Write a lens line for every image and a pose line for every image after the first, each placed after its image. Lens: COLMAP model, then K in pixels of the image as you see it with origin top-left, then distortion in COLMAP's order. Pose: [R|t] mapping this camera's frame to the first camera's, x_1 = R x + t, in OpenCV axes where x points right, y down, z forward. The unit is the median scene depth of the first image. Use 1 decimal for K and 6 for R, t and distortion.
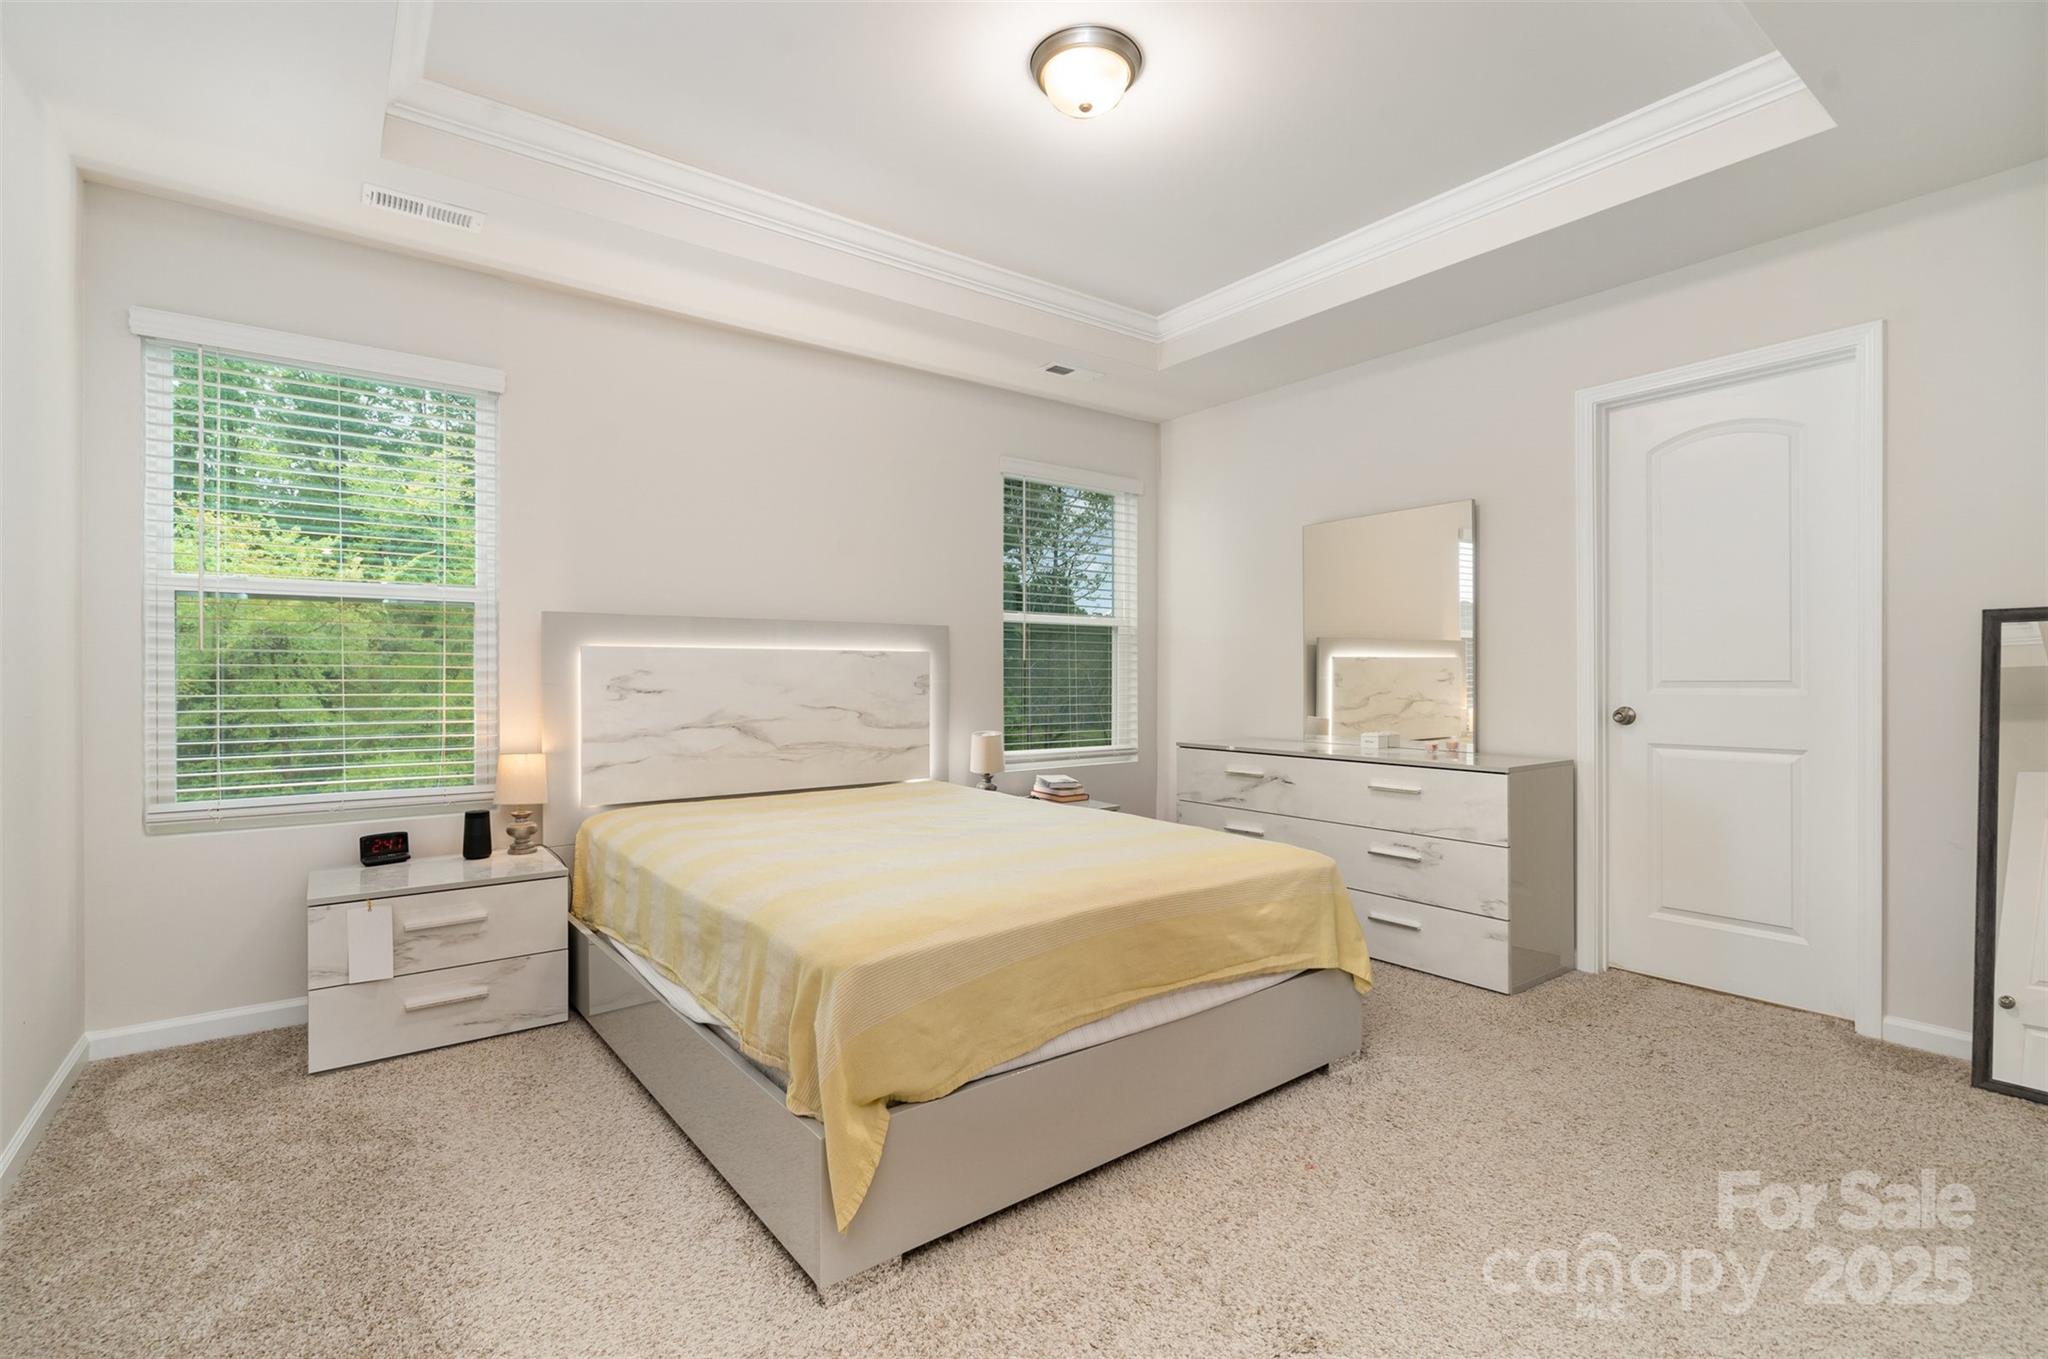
lens RADIAL K [[925.3, 0, 1027.8], [0, 925.3, 683.5], [0, 0, 1]] dist [-0.003350, 0.000435]
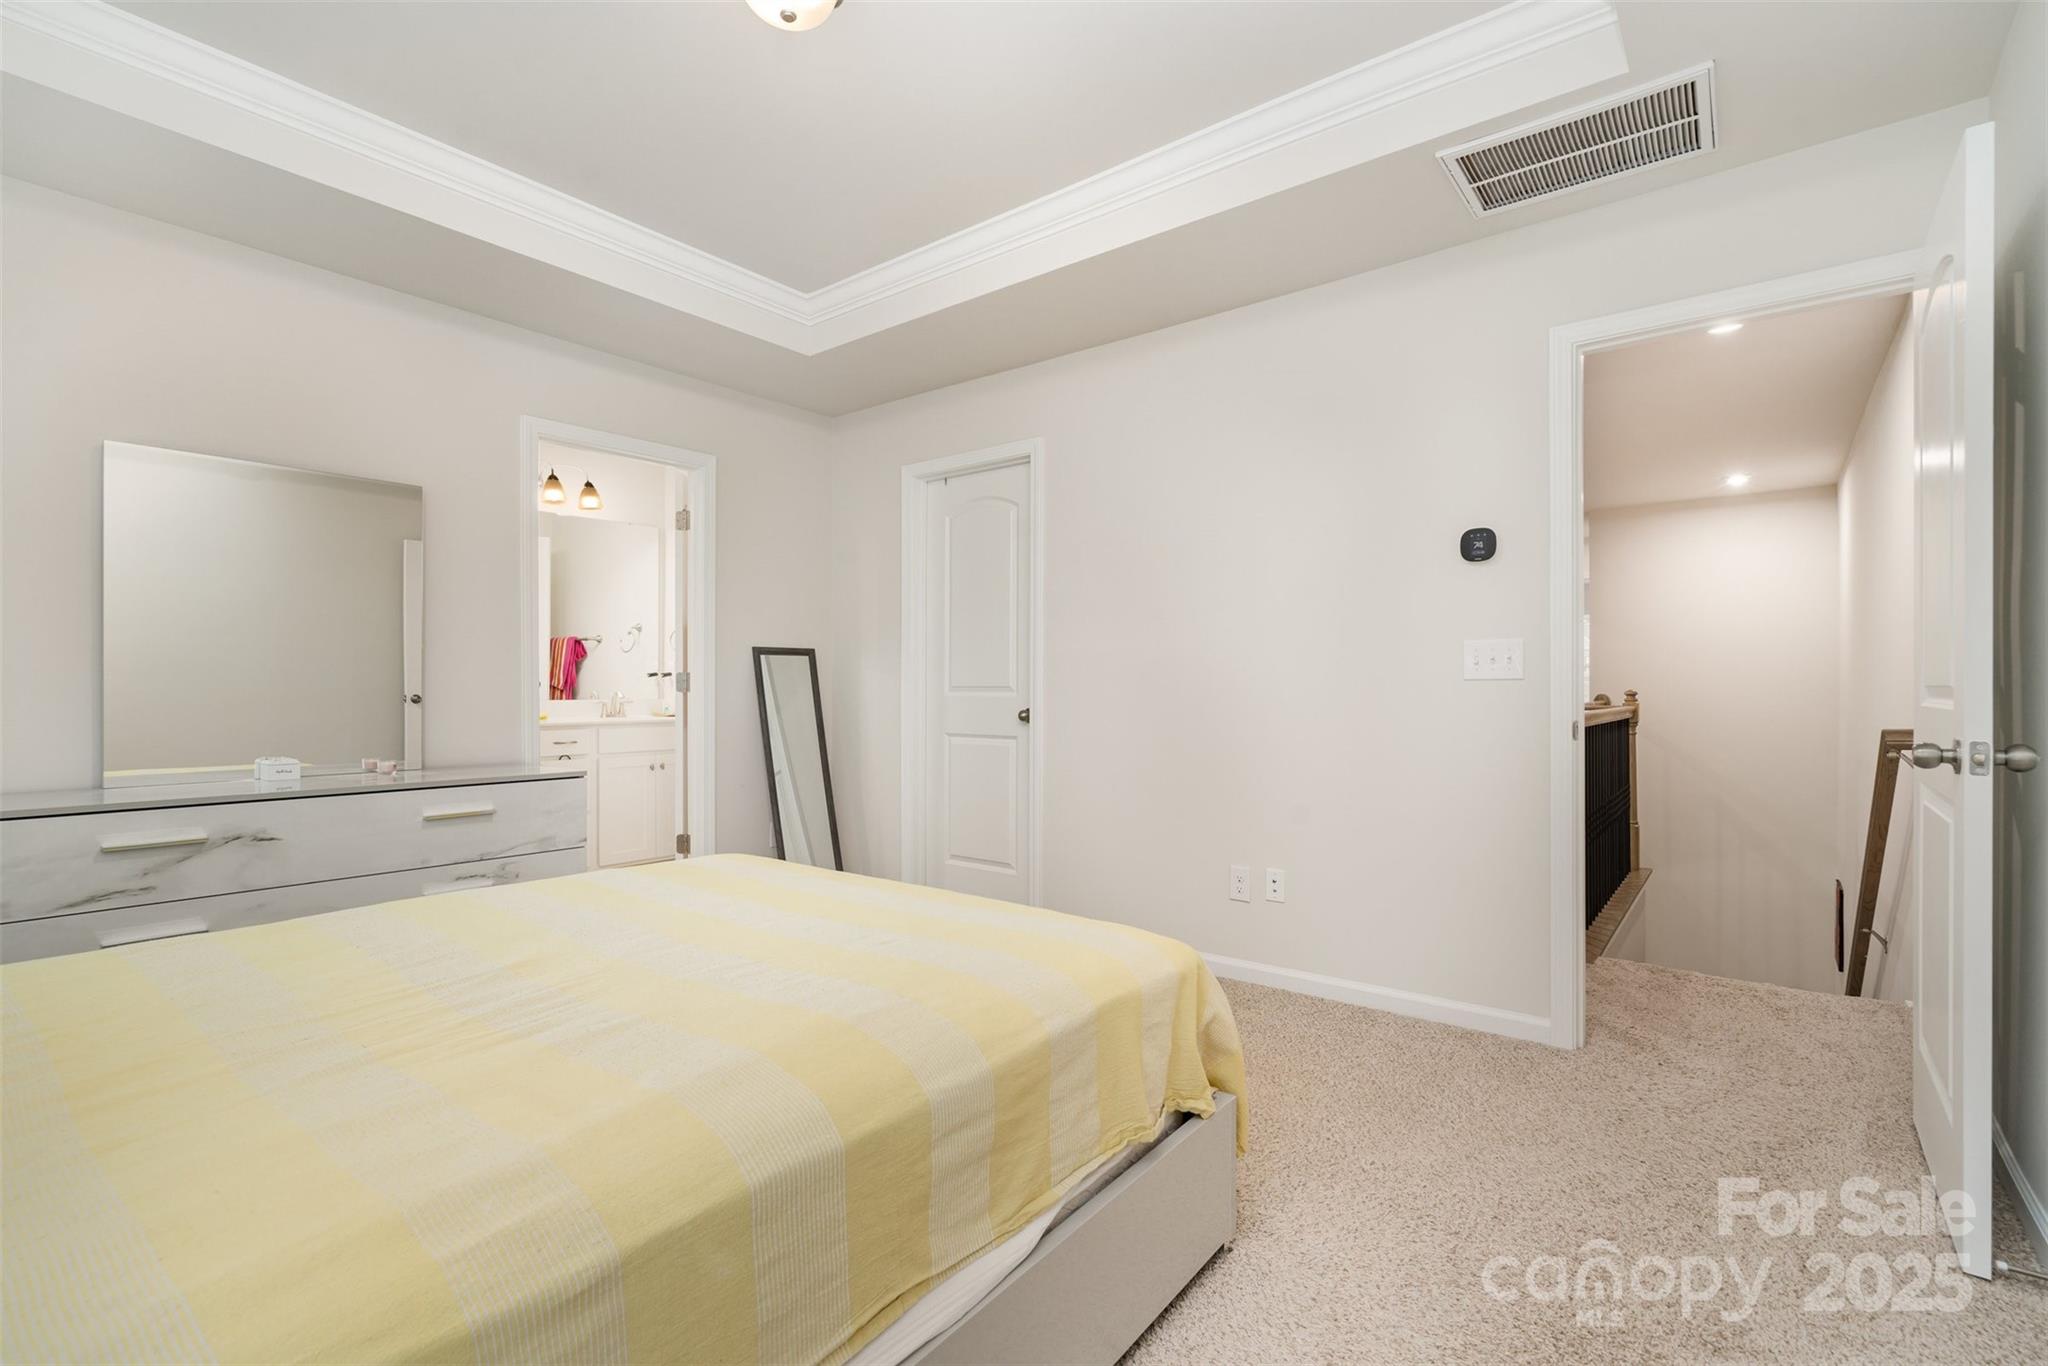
lens RADIAL K [[925.3, 0, 1027.8], [0, 925.3, 687.0], [0, 0, 1]] dist [-0.003350, 0.000435]
pose [[-0.246598, 0.000843, 0.969117, -0.678272], [0.007655, 0.999970, 0.001079, -0.001810], [-0.969088, 0.007684, -0.246597, 0.827861]]
